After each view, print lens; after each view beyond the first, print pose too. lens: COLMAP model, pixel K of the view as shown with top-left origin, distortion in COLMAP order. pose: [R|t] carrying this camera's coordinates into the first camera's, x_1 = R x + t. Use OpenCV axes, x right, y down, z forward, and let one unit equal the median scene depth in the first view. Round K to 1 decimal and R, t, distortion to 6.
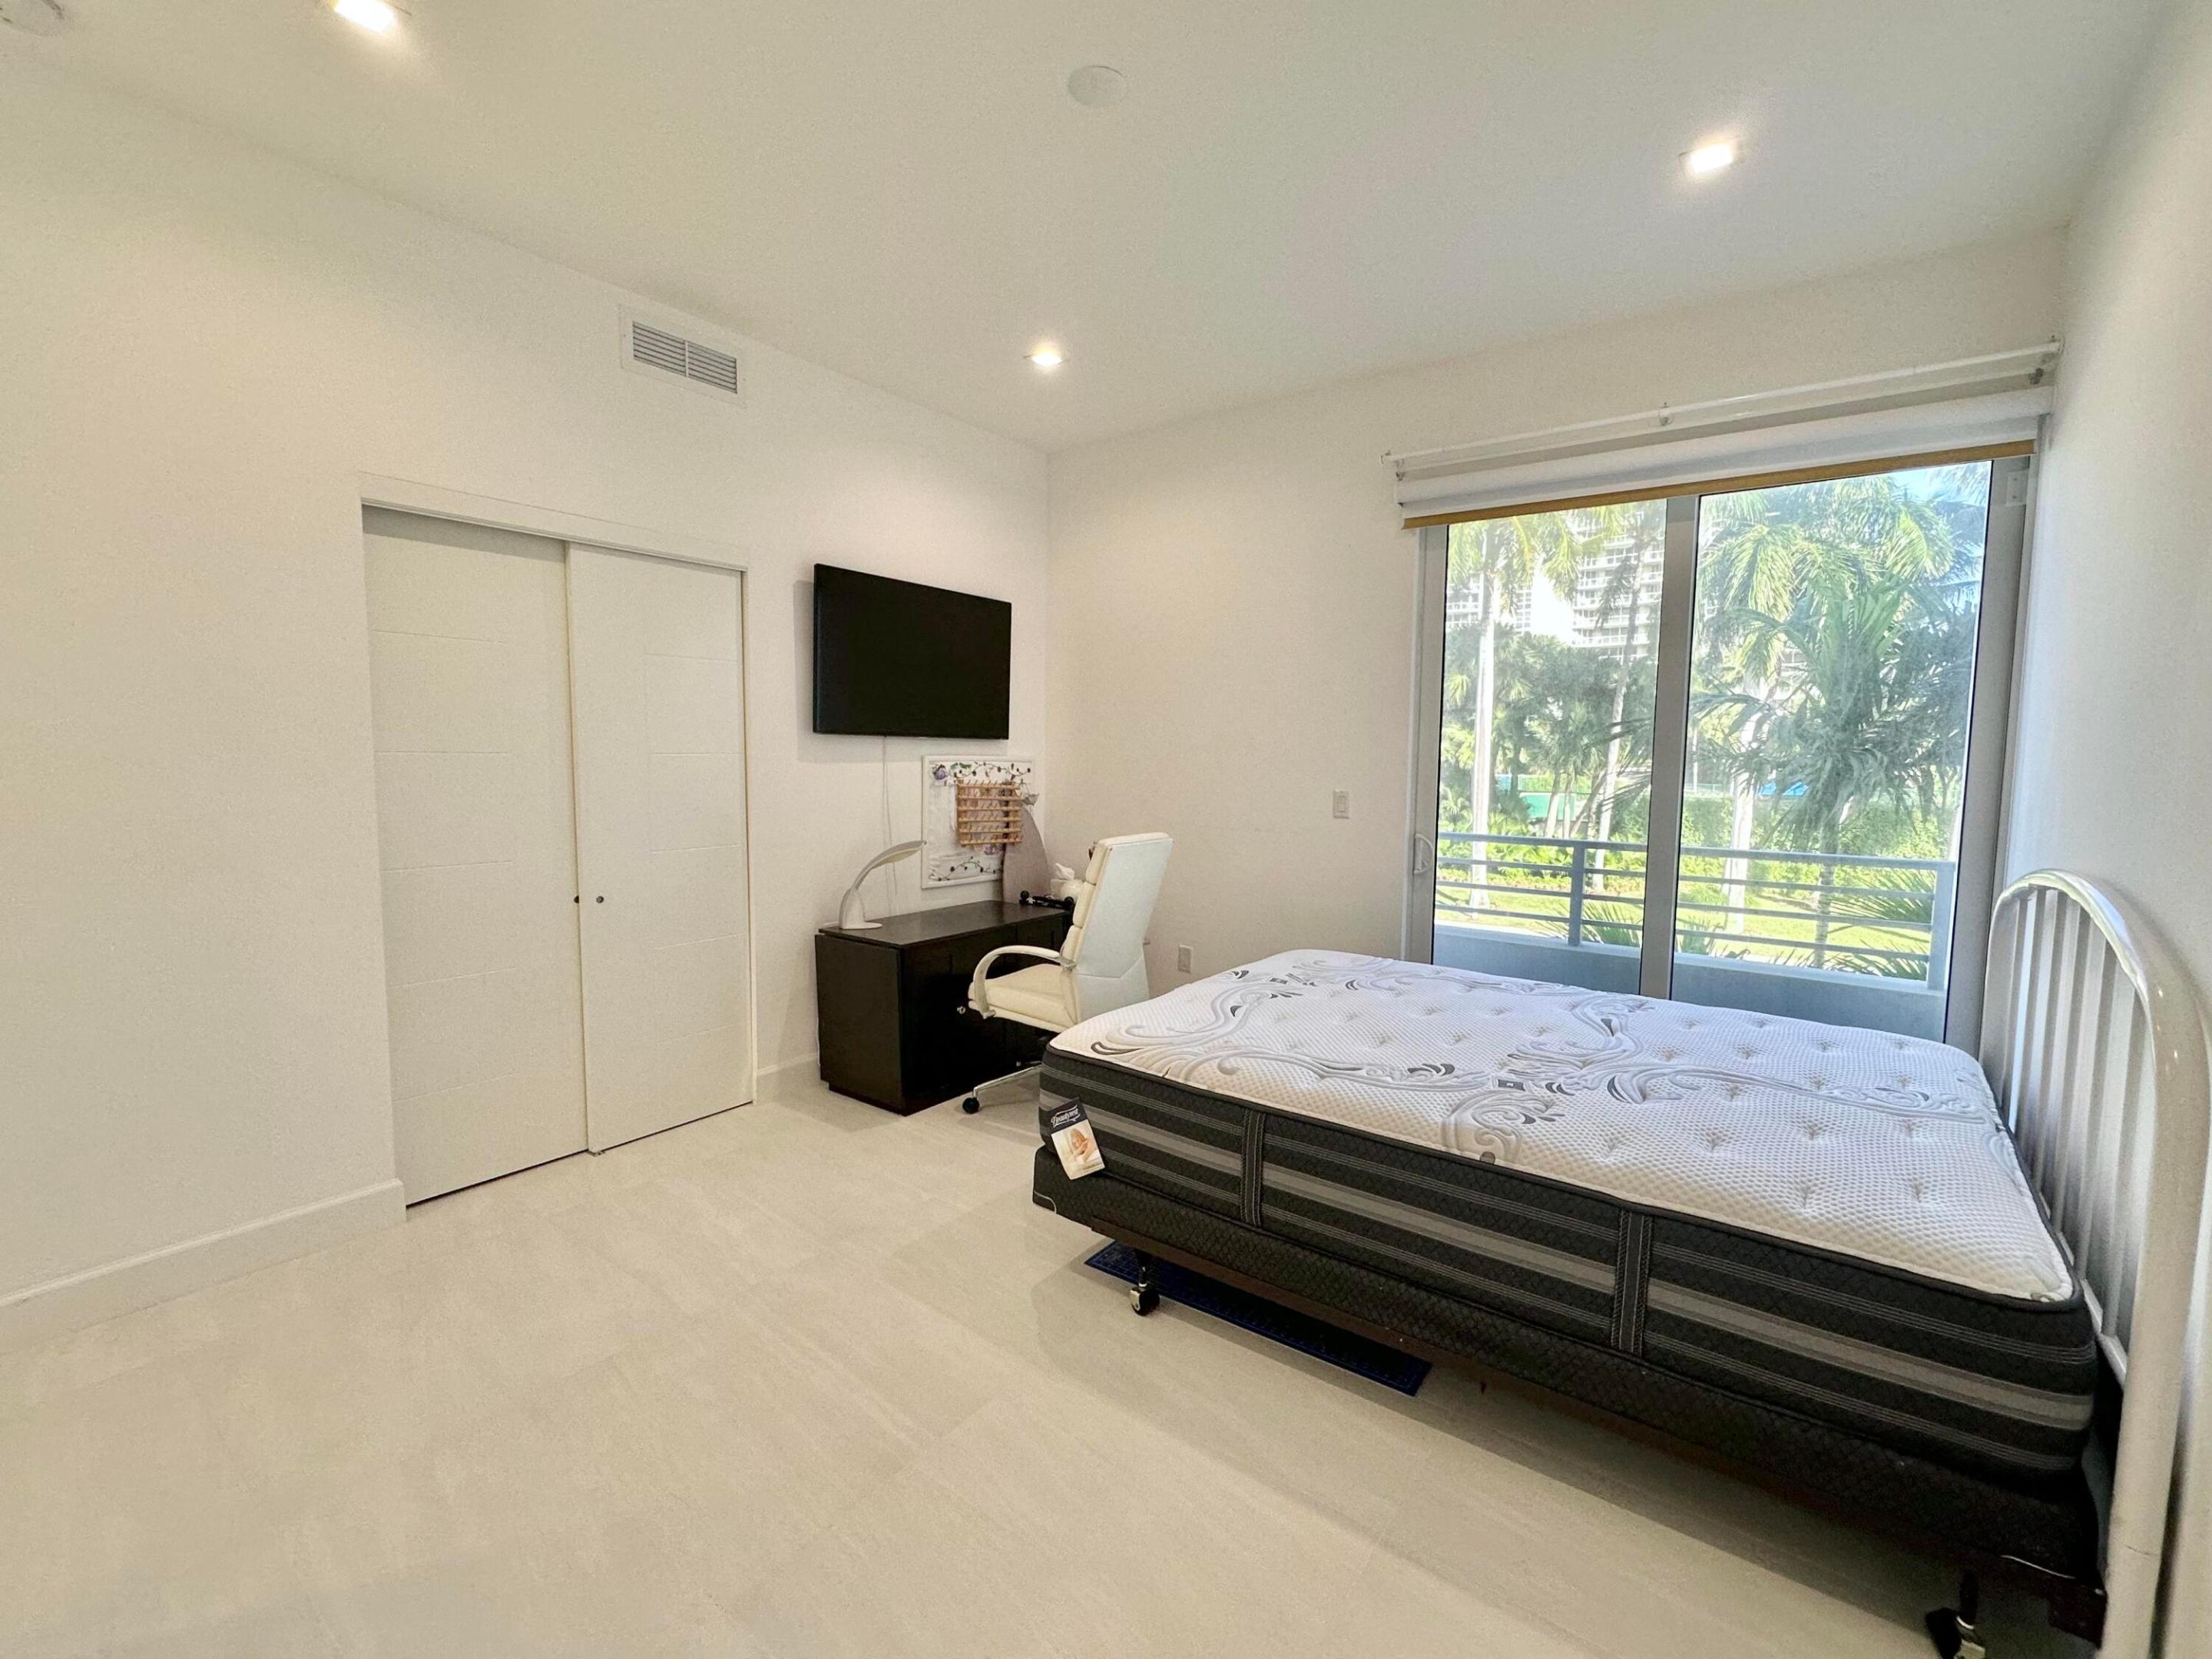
lens RADIAL K [[966.1, 0, 1103.0], [0, 966.1, 823.7], [0, 0, 1]] dist [-0.002195, -0.000364]
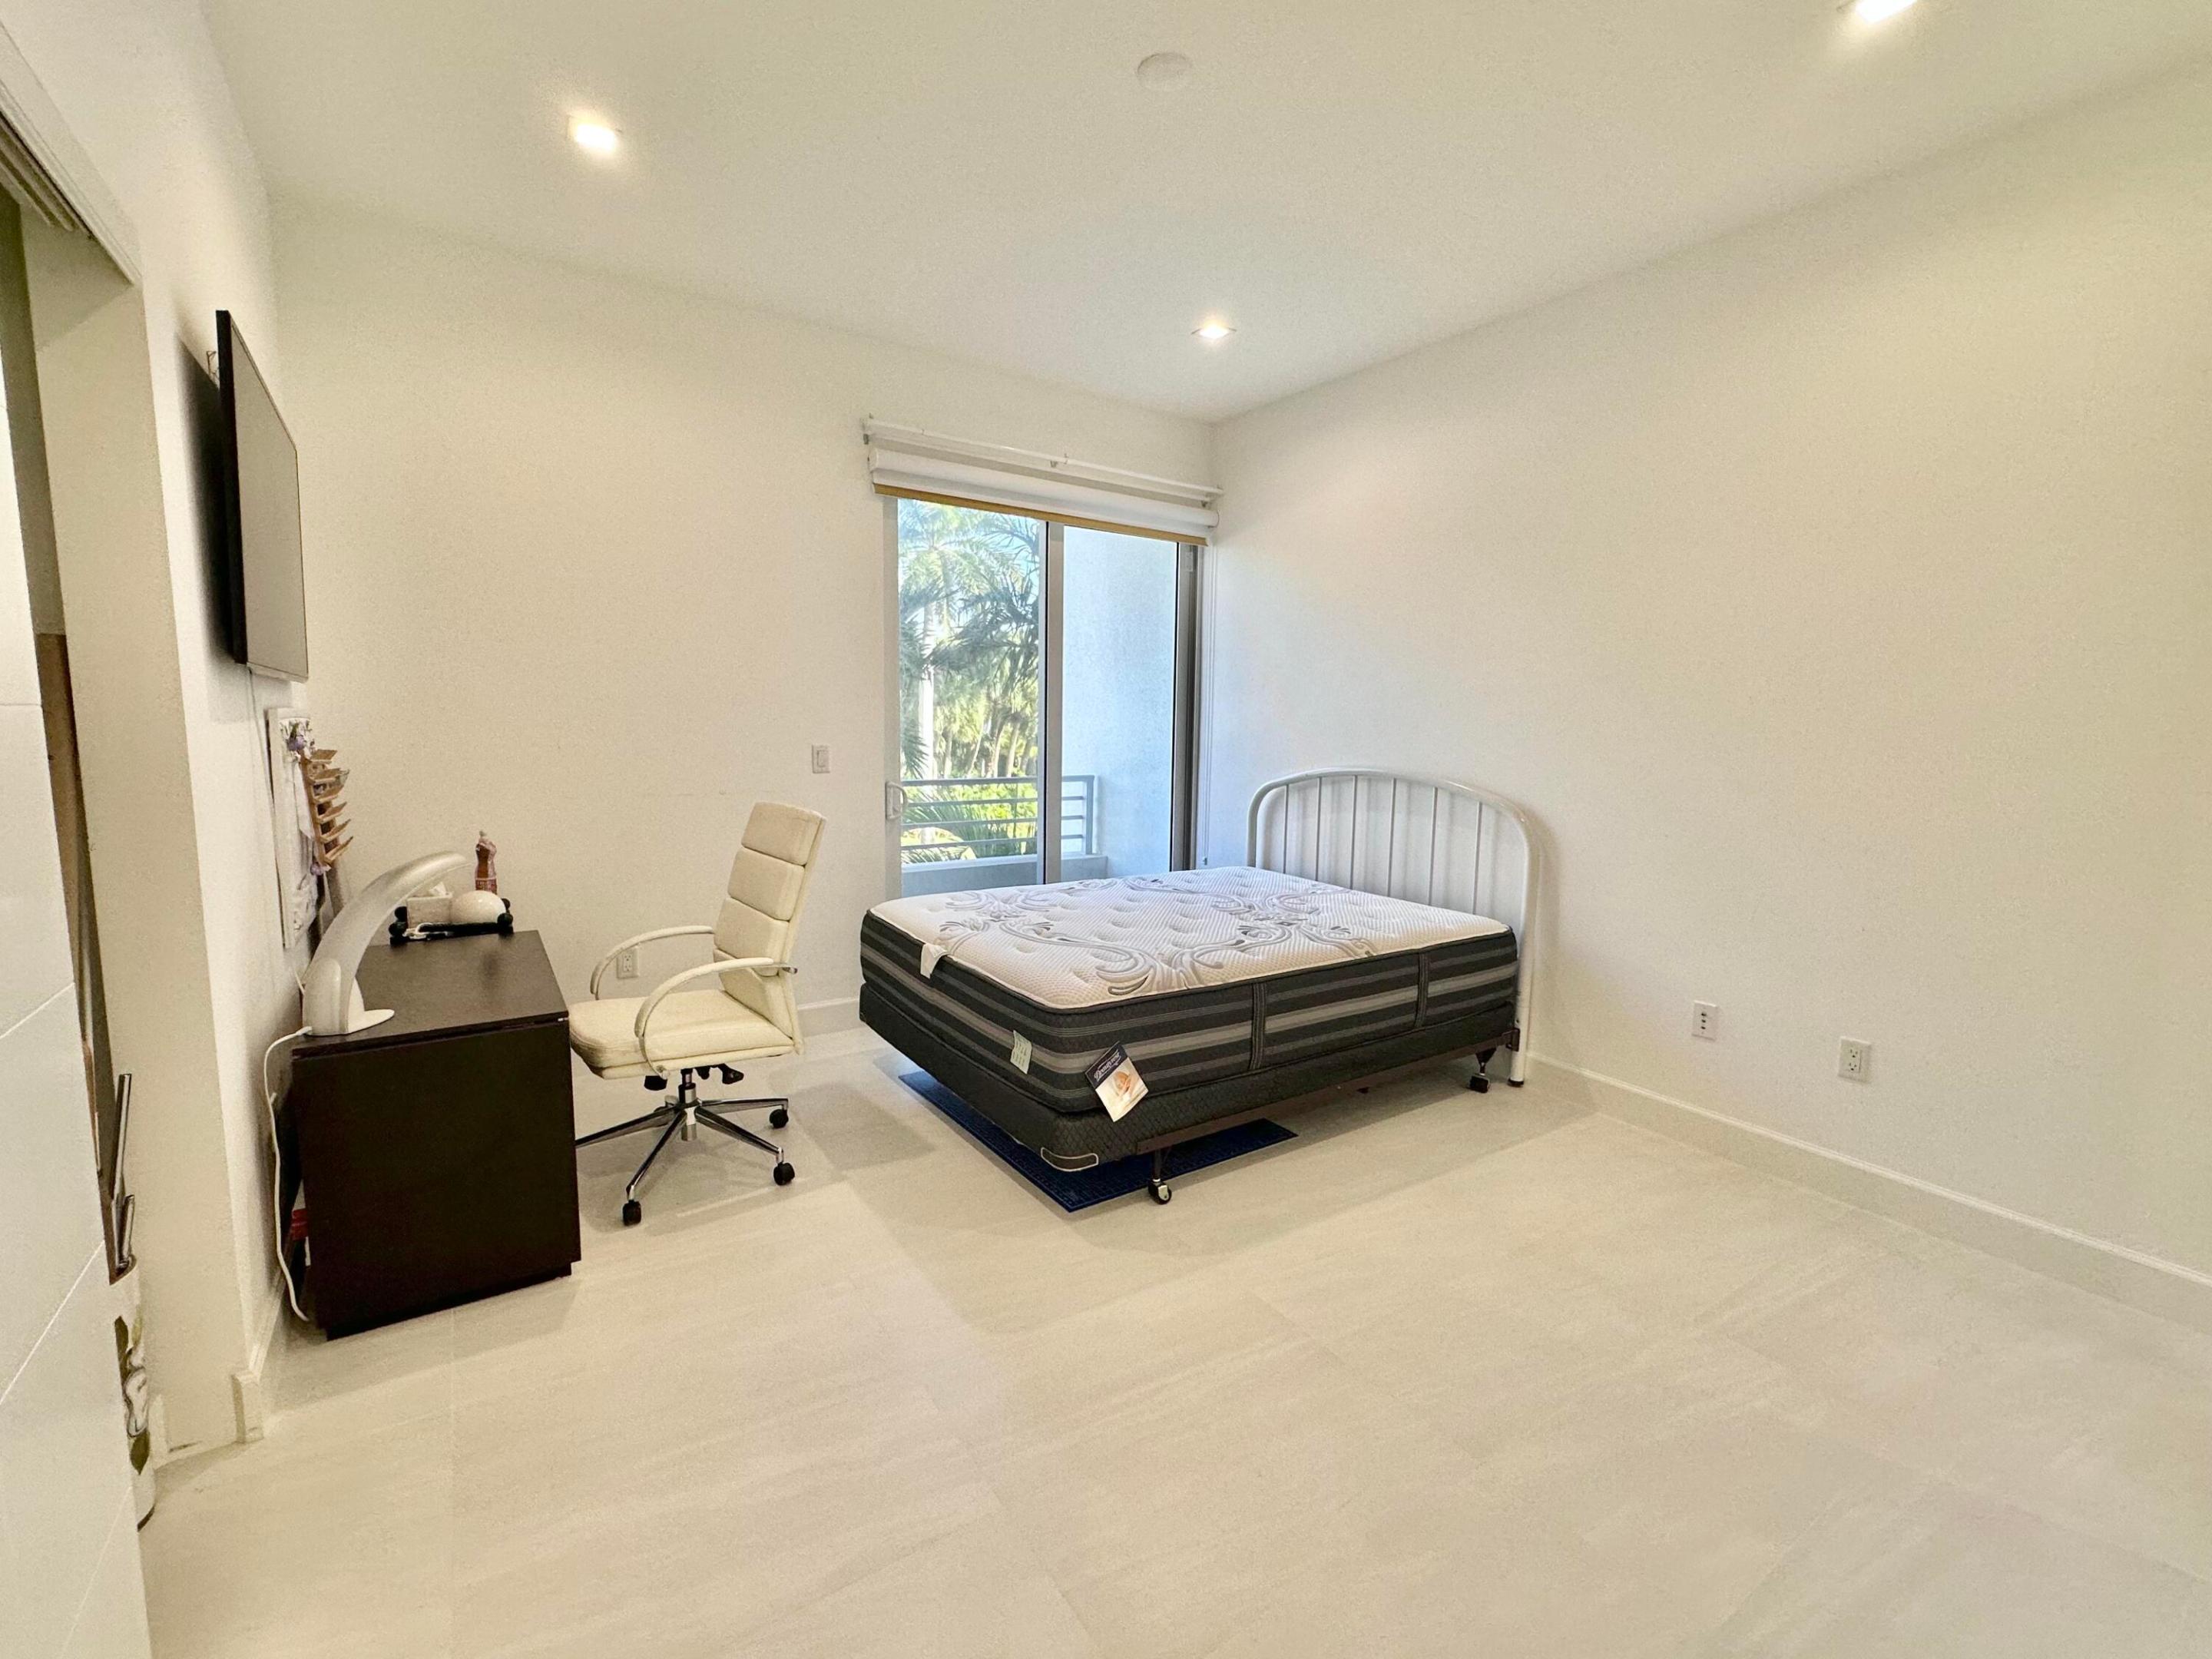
lens RADIAL K [[966.1, 0, 1106.6], [0, 966.1, 830.4], [0, 0, 1]] dist [-0.002195, -0.000364]
pose [[0.315377, -0.116385, 0.941803, -0.983583], [0.058746, 0.992942, 0.103032, -0.052226], [-0.947146, 0.022833, 0.319988, 0.668146]]
